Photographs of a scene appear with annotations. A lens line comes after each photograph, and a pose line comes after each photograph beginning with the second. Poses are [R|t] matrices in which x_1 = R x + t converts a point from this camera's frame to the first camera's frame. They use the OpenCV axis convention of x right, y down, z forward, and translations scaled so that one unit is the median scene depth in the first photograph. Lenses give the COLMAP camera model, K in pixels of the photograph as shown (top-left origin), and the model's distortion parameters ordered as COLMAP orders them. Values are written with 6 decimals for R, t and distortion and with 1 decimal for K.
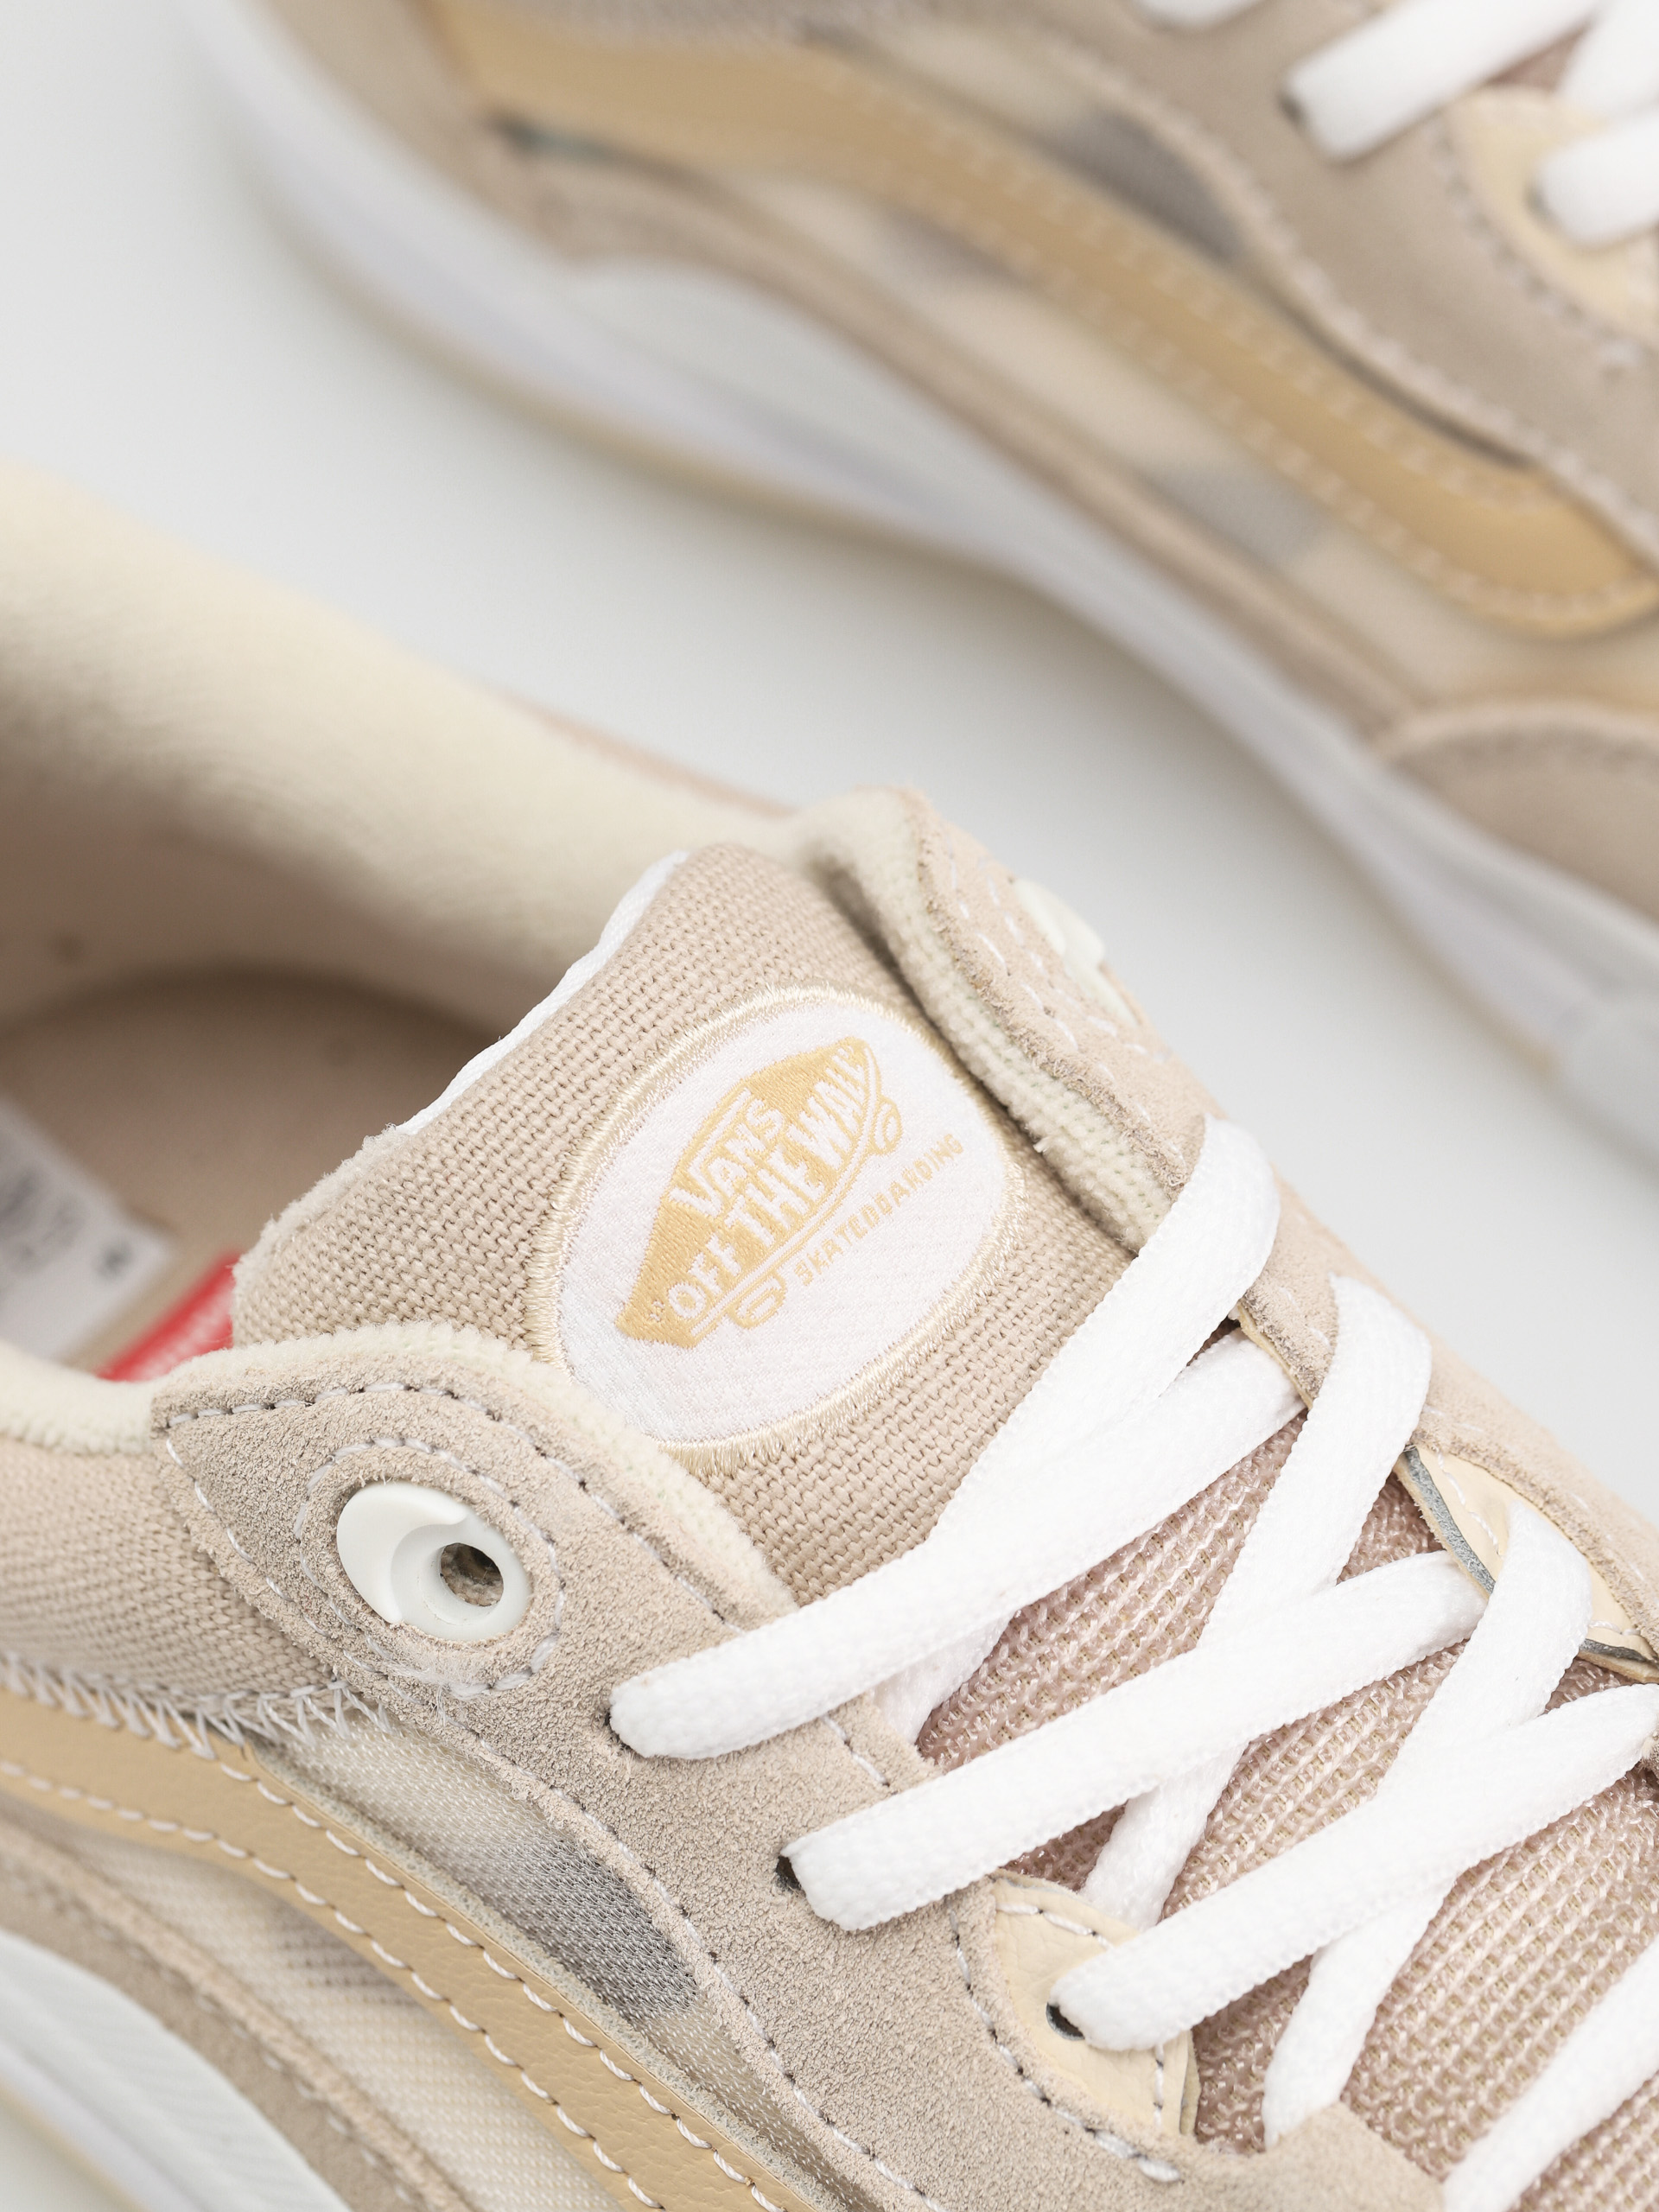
lens RADIAL K [[7186.7, 0, 827.4], [0, 7186.7, 1104.8], [0, 0, 1]] dist [-0.055111, 0.000000]
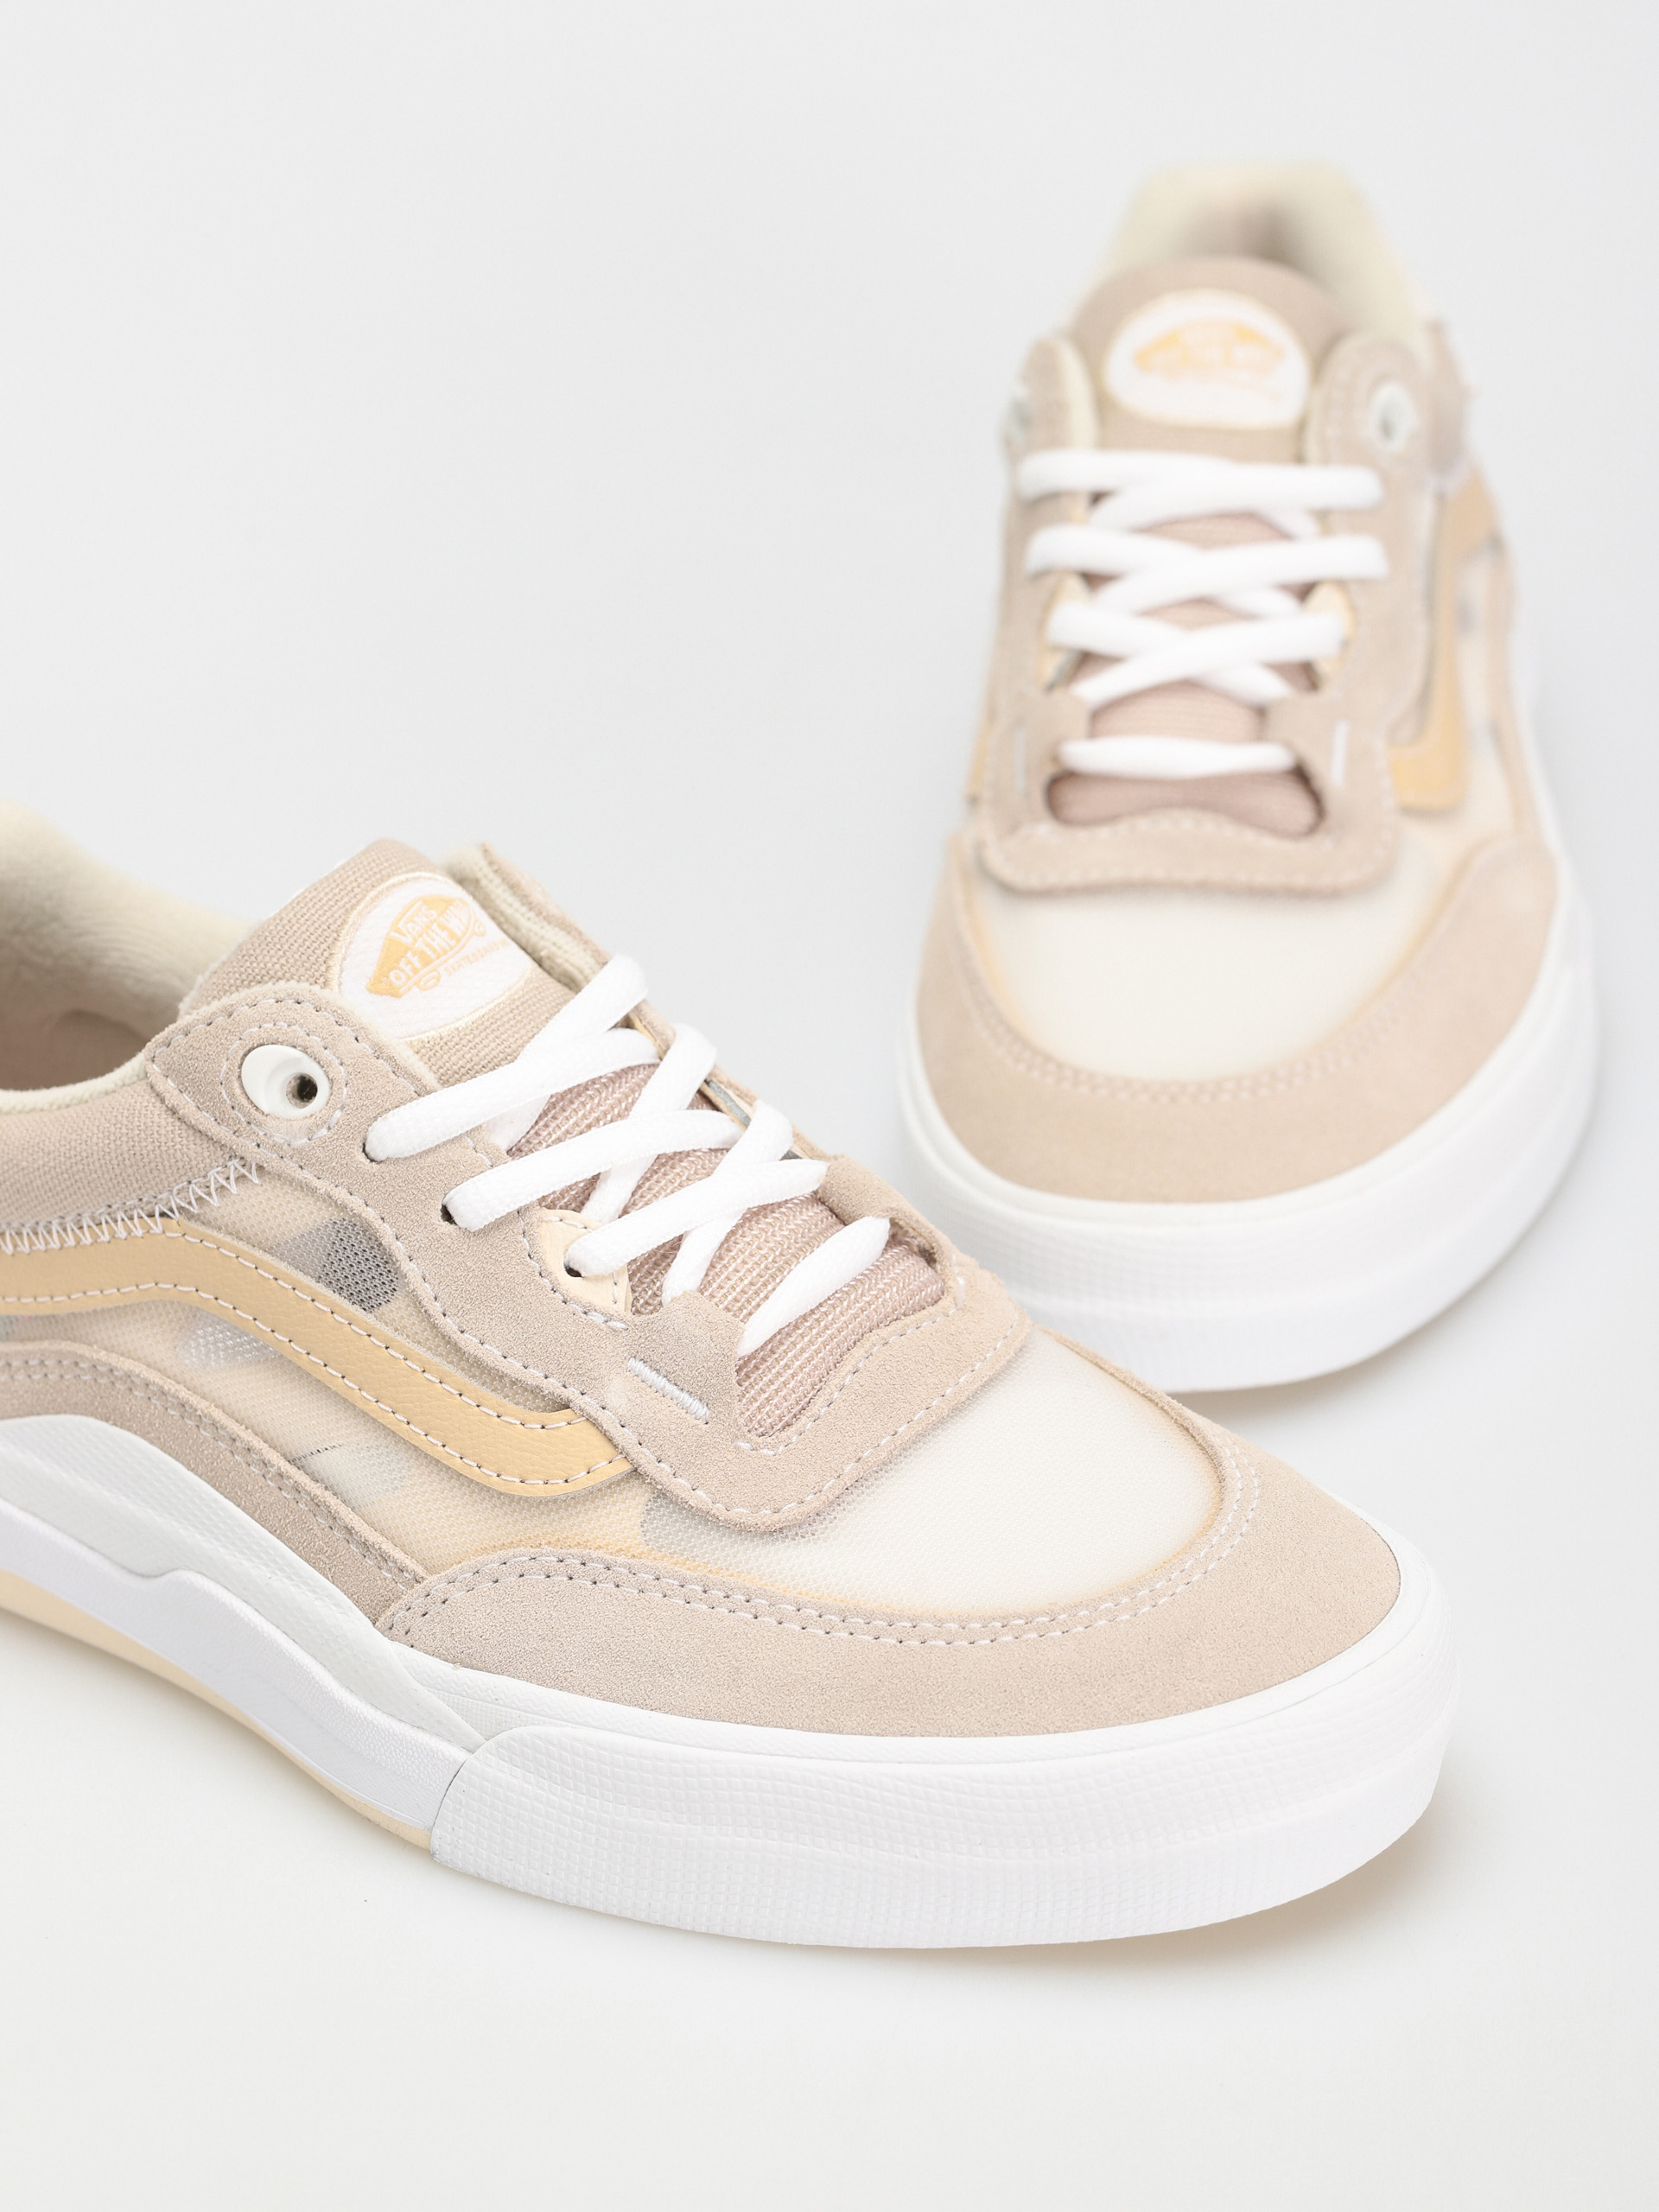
lens RADIAL K [[7186.7, 0, 830.7], [0, 7186.7, 1107.2], [0, 0, 1]] dist [-0.055111, 0.000000]
pose [[0.984131, 0.035139, 0.173928, -0.278114], [0.042599, 0.904744, -0.423821, 1.031125], [-0.172253, 0.424504, 0.888890, -1.022370]]
